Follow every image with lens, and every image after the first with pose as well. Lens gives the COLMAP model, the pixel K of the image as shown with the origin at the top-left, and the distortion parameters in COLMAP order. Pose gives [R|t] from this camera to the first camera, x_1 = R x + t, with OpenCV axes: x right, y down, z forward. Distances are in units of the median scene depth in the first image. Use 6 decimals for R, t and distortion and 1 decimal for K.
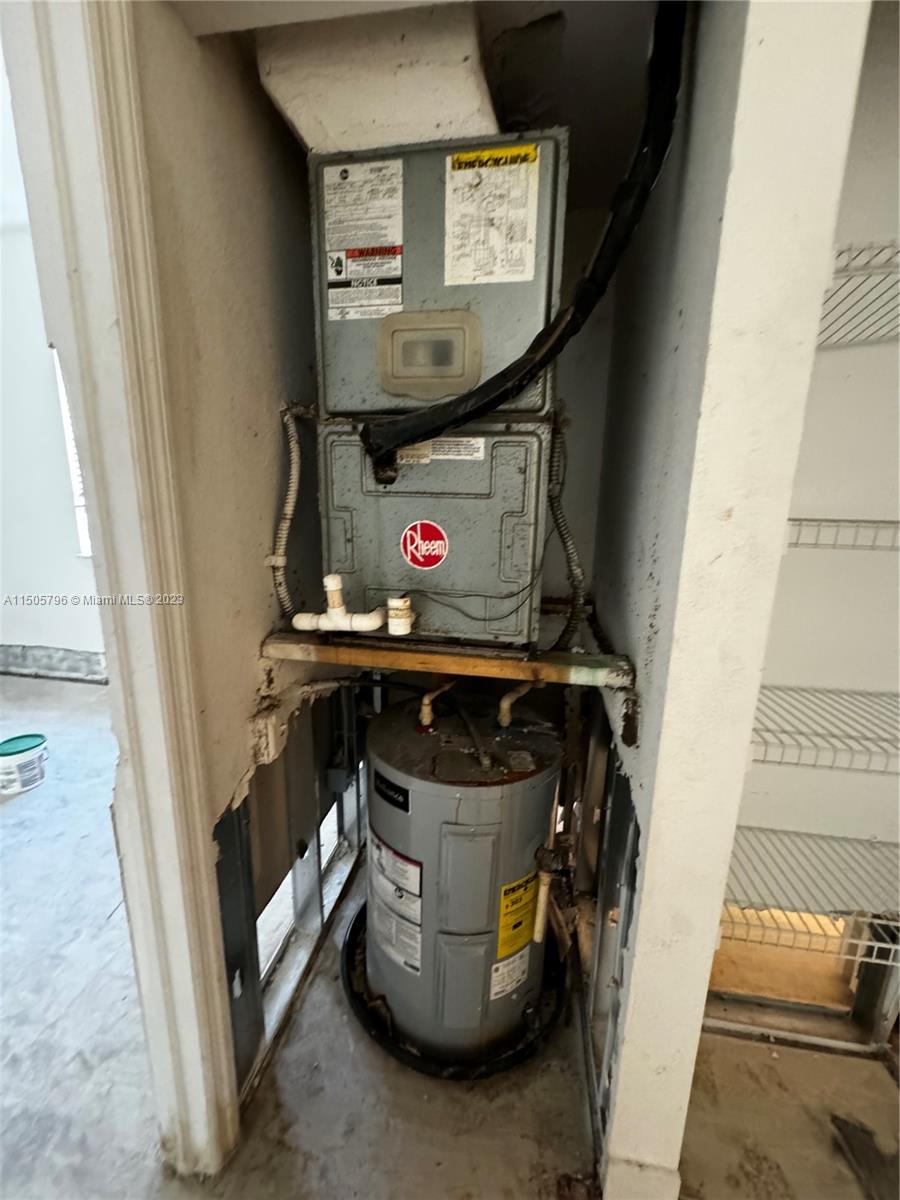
lens RADIAL K [[479.8, 0, 445.0], [0, 479.8, 600.7], [0, 0, 1]] dist [-0.000916, 0.000548]
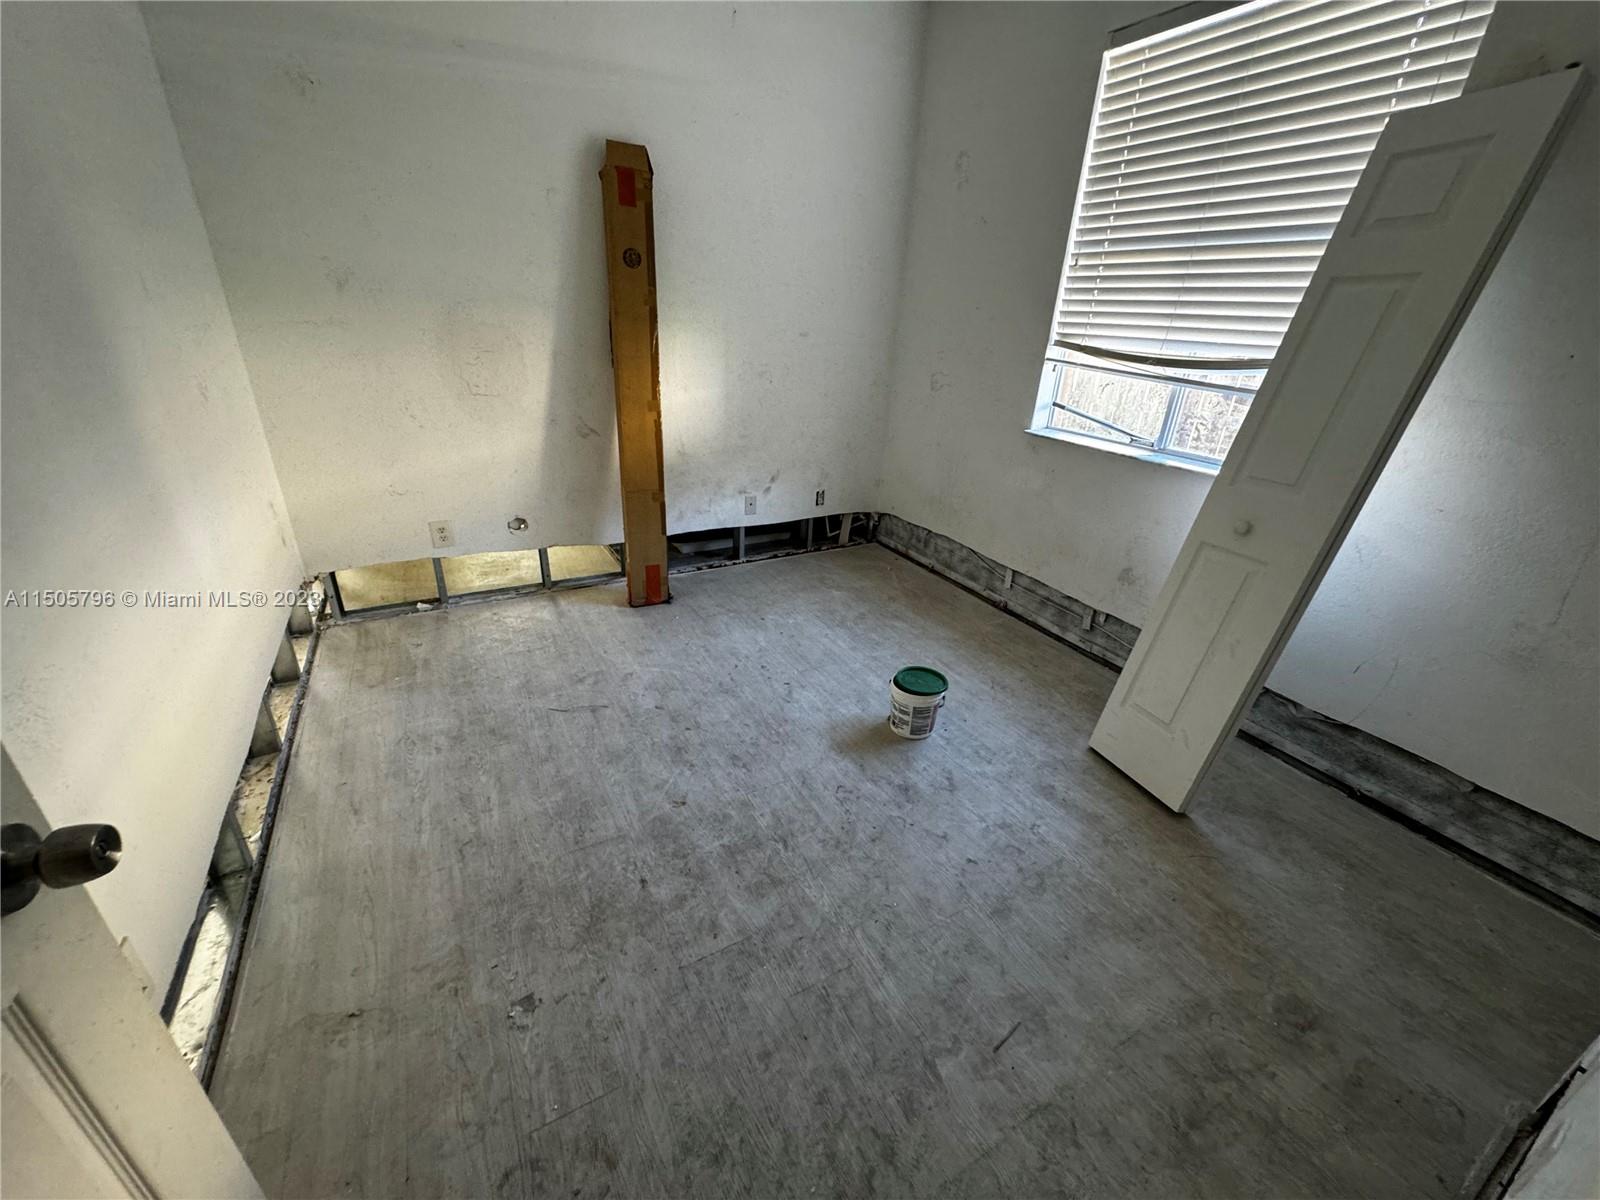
lens RADIAL K [[639.8, 0, 802.7], [0, 639.8, 598.2], [0, 0, 1]] dist [-0.000916, 0.000548]
pose [[0.629054, 0.333461, -0.702207, -0.210730], [-0.206820, 0.942556, 0.262322, -0.038811], [0.749344, -0.019784, 0.661886, 0.111966]]
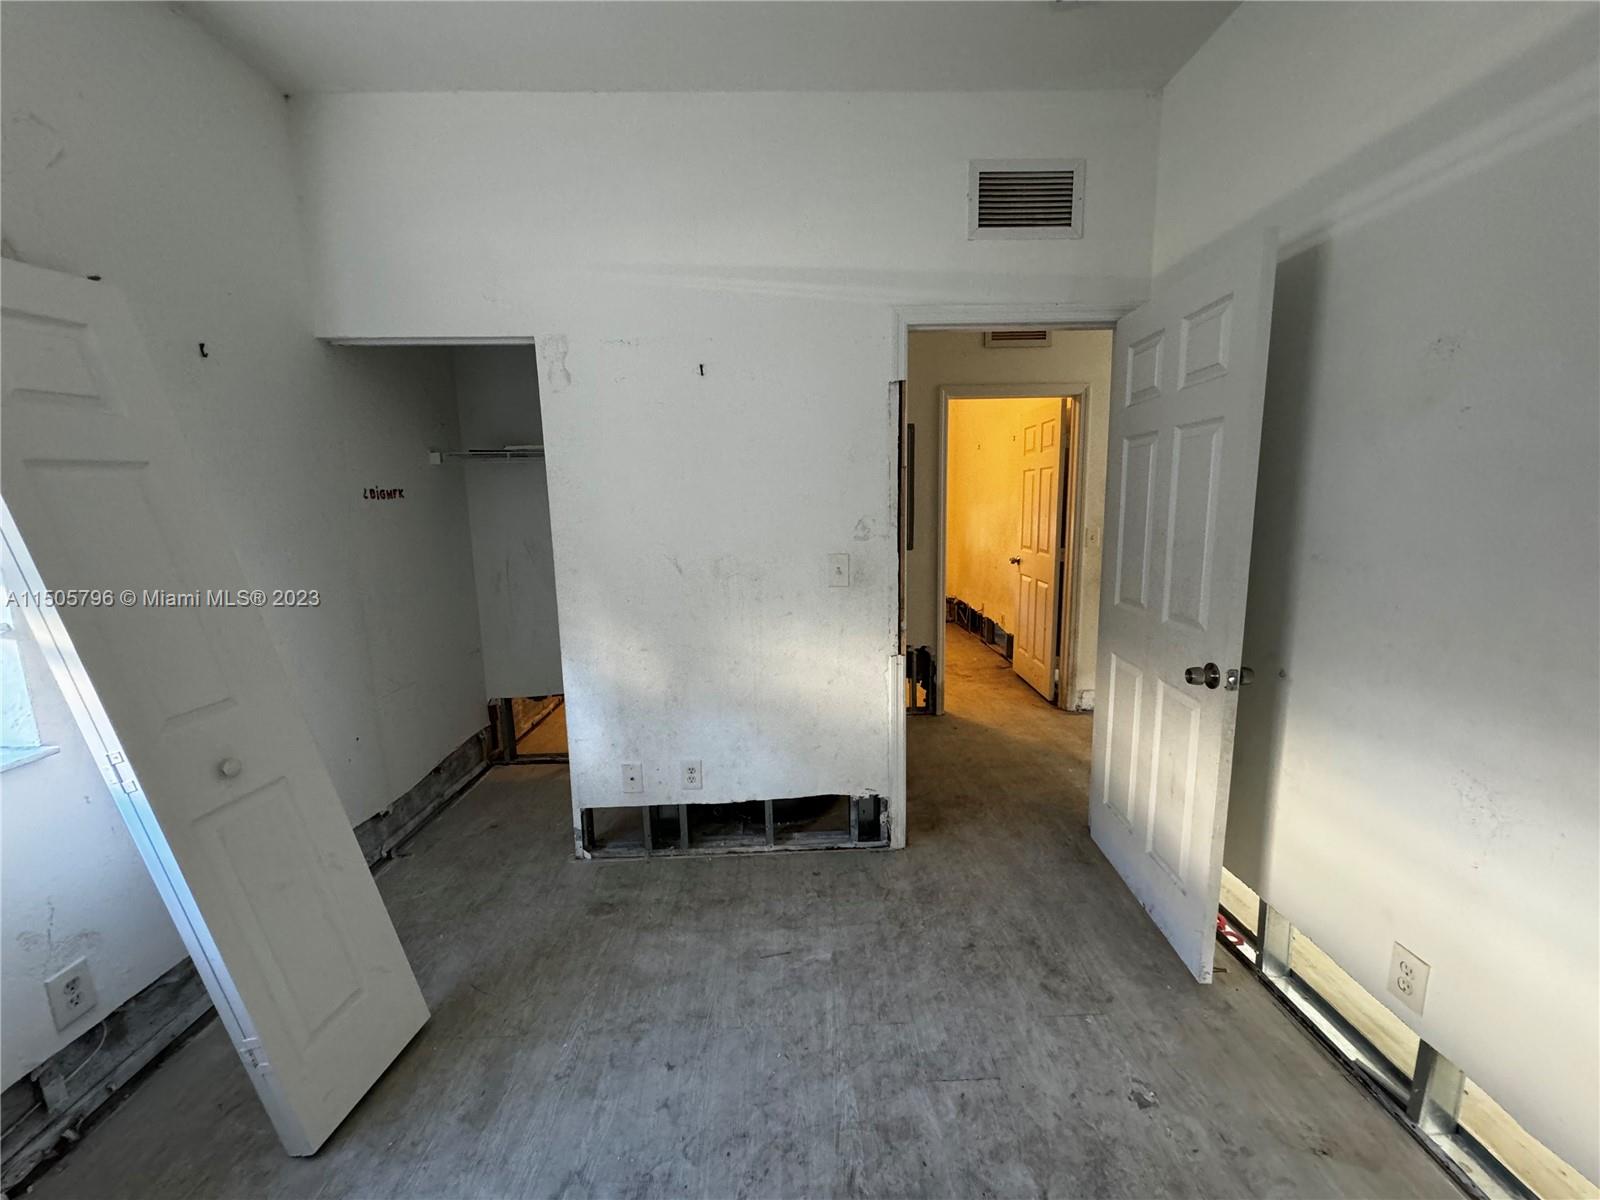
lens RADIAL K [[639.8, 0, 802.3], [0, 639.8, 602.8], [0, 0, 1]] dist [-0.000916, 0.000548]
pose [[-0.193578, -0.165833, 0.966968, -0.847656], [0.231099, 0.950169, 0.209216, -0.133831], [-0.953478, 0.263965, -0.145608, 0.443709]]
